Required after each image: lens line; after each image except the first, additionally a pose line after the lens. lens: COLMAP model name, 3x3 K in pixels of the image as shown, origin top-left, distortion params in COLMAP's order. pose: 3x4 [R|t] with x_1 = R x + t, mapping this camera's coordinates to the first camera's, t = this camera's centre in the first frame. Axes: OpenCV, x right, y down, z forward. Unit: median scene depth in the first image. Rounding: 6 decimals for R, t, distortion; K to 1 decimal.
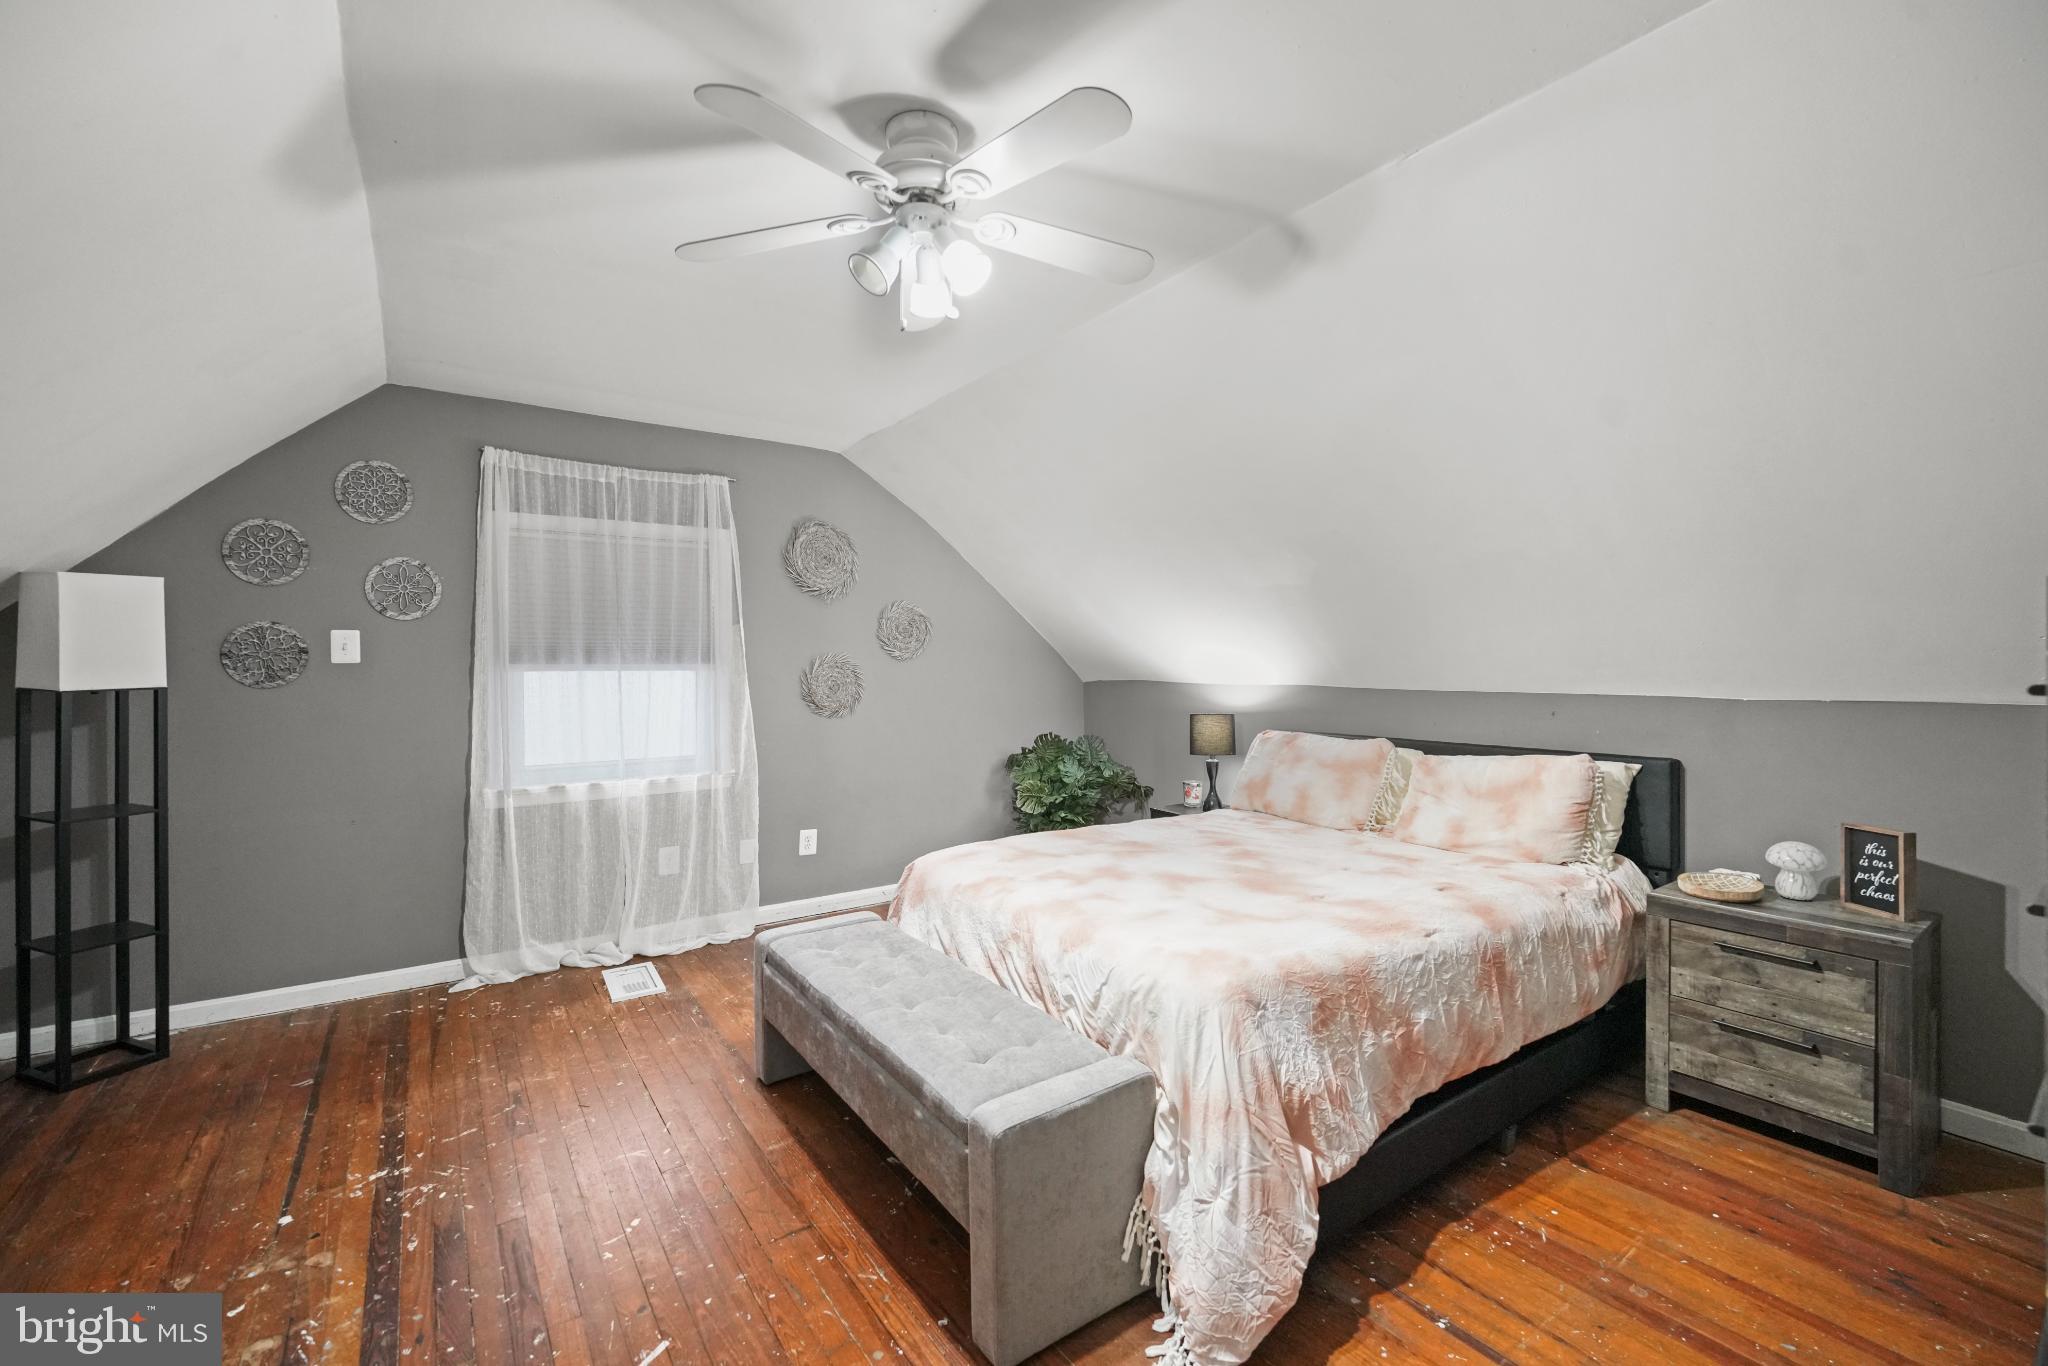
lens RADIAL K [[851.1, 0, 1023.5], [0, 851.1, 678.3], [0, 0, 1]] dist [0.032512, -0.027436]
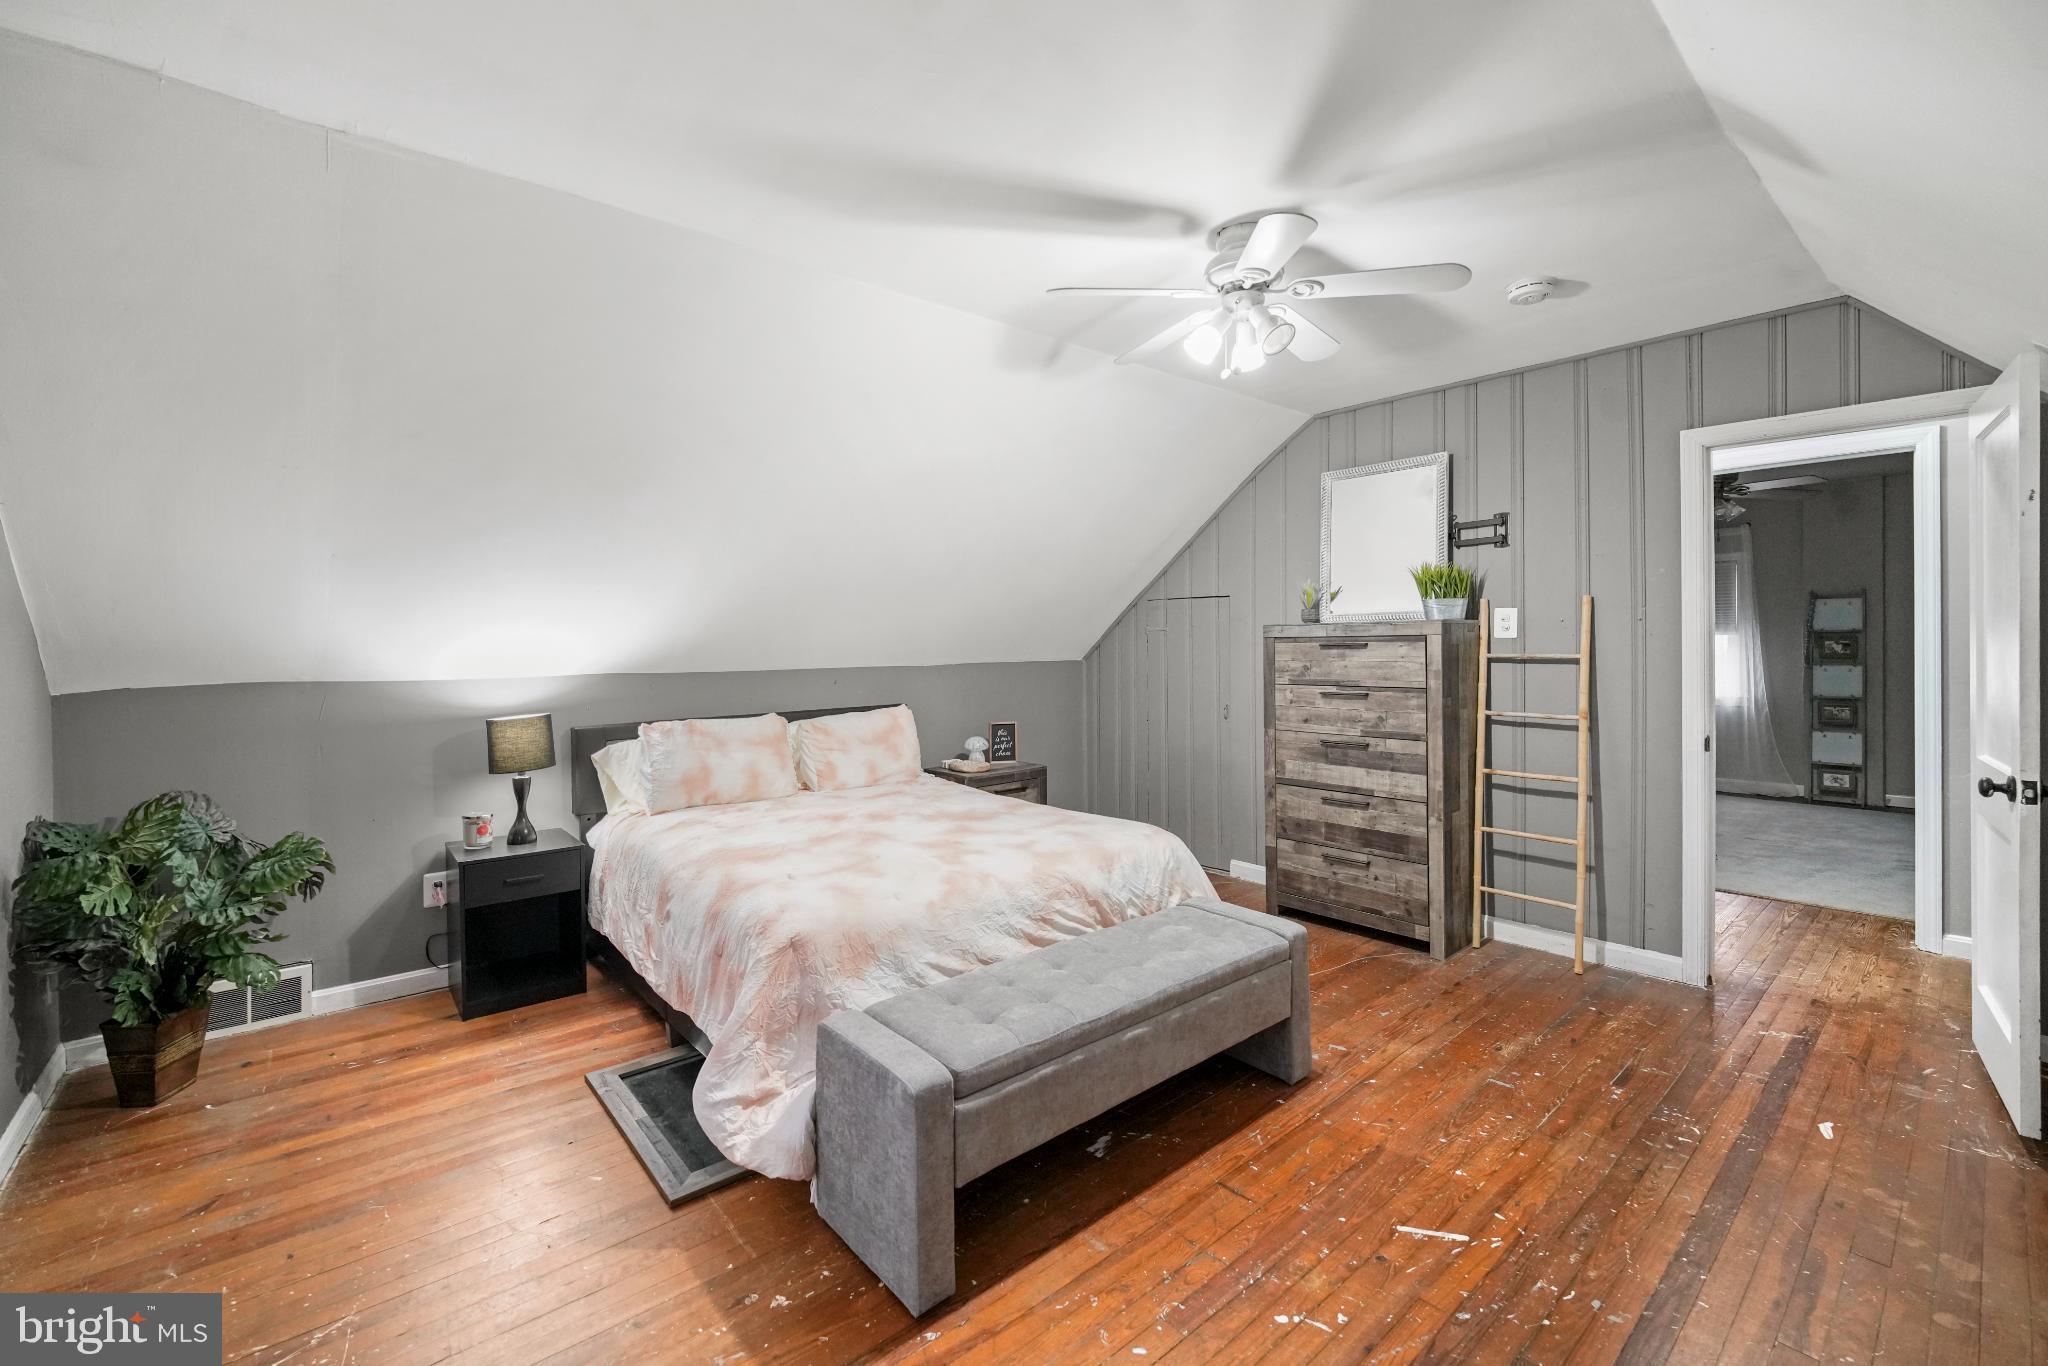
lens RADIAL K [[851.1, 0, 1023.5], [0, 851.1, 678.3], [0, 0, 1]] dist [0.032512, -0.027436]
pose [[-0.091496, -0.040445, 0.994984, -1.044554], [0.032677, 0.998515, 0.043593, -0.018536], [-0.995269, 0.036502, -0.090039, 1.109093]]
